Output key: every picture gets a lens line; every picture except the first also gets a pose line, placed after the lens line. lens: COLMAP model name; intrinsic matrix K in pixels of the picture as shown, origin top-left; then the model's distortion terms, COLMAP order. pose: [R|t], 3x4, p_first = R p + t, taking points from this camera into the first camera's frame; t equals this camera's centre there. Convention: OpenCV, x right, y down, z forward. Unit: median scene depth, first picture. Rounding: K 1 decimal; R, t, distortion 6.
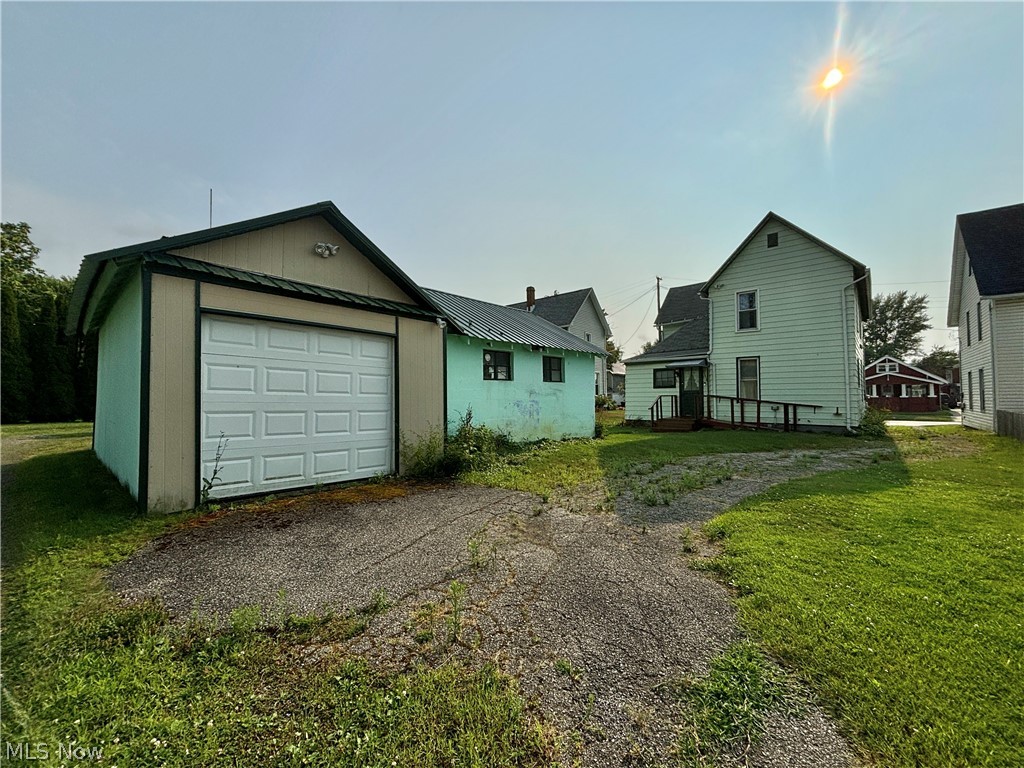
lens RADIAL K [[416.2, 0, 507.8], [0, 416.2, 382.3], [0, 0, 1]] dist [0.000984, 0.000054]
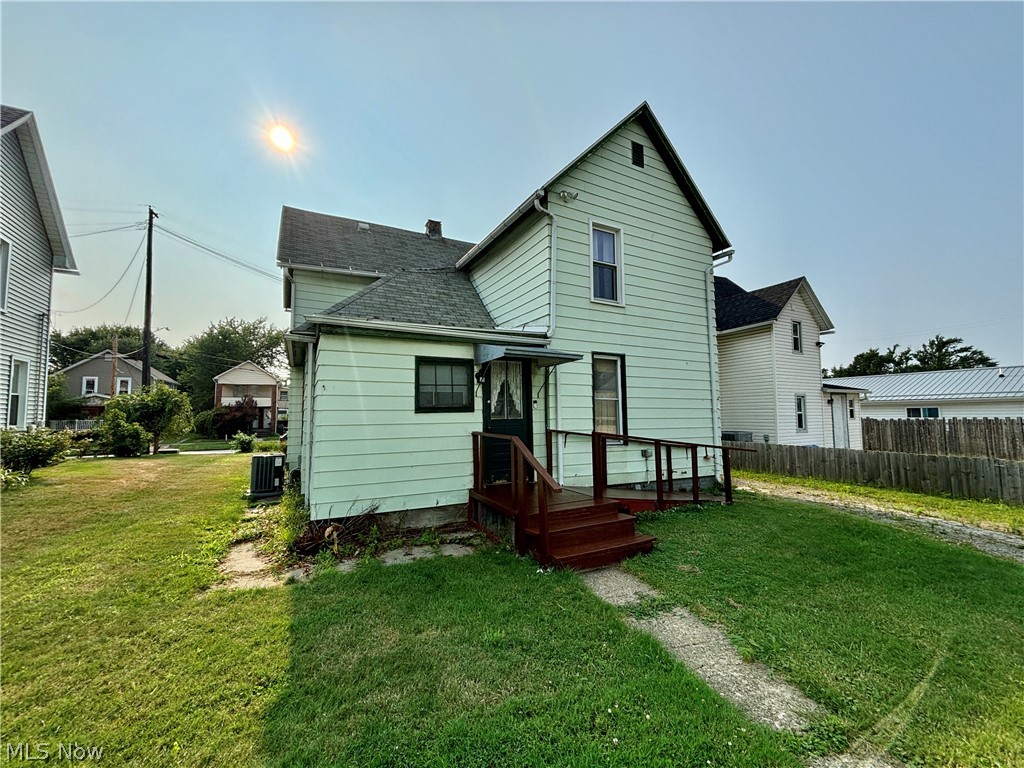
lens RADIAL K [[416.2, 0, 506.6], [0, 416.2, 384.0], [0, 0, 1]] dist [0.000984, 0.000054]
pose [[0.363435, 0.069068, 0.929056, 0.063501], [-0.035326, 0.997553, -0.060341, 0.010753], [-0.930949, -0.010890, 0.364986, 0.920129]]
